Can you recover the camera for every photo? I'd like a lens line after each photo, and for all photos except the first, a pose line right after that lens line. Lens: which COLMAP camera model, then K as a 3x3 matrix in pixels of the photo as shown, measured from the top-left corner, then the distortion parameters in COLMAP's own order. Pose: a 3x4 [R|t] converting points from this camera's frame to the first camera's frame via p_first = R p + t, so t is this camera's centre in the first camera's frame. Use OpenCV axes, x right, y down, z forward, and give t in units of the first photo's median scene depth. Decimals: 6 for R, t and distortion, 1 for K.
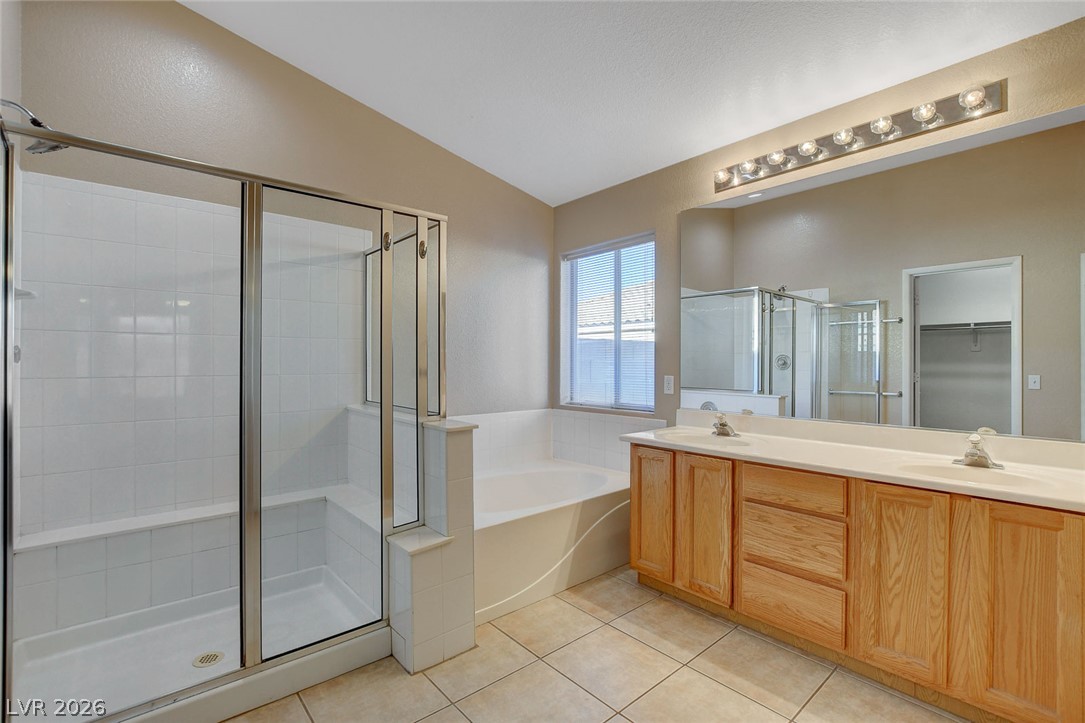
lens RADIAL K [[490.3, 0, 547.6], [0, 490.3, 365.2], [0, 0, 1]] dist [-0.019935, 0.000025]
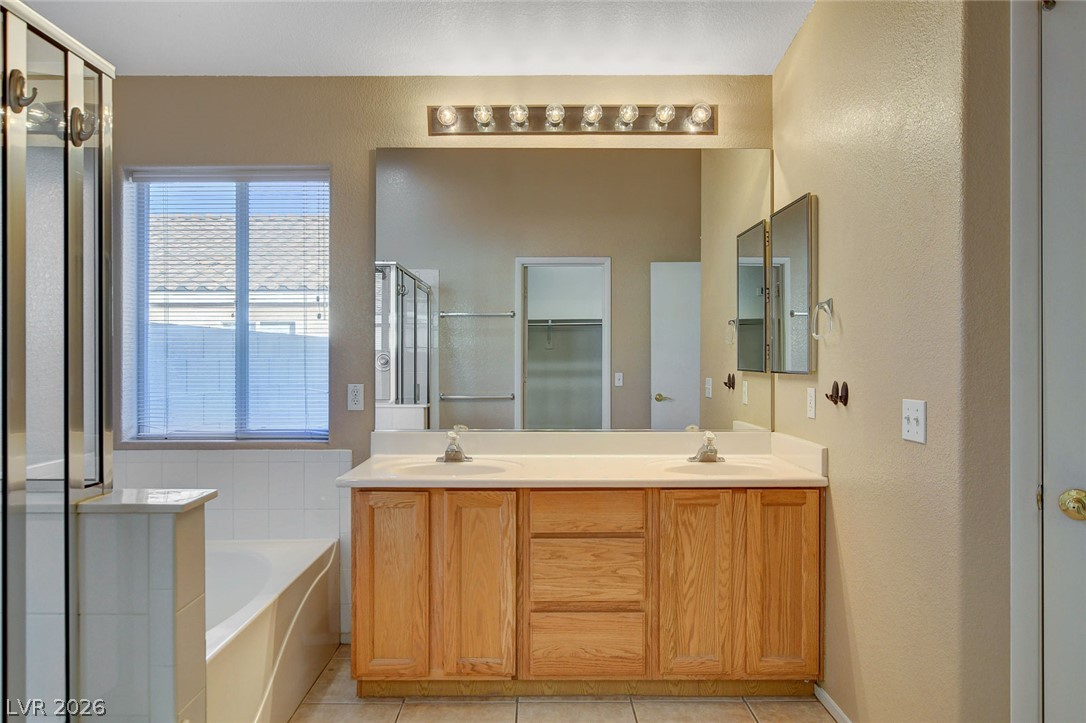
lens RADIAL K [[692.7, 0, 542.7], [0, 692.7, 358.1], [0, 0, 1]] dist [-0.013332, -0.000592]
pose [[0.647486, -0.002576, 0.762073, -0.412777], [0.005048, 0.999987, -0.000909, -0.015697], [-0.762061, 0.004435, 0.647490, 0.225899]]
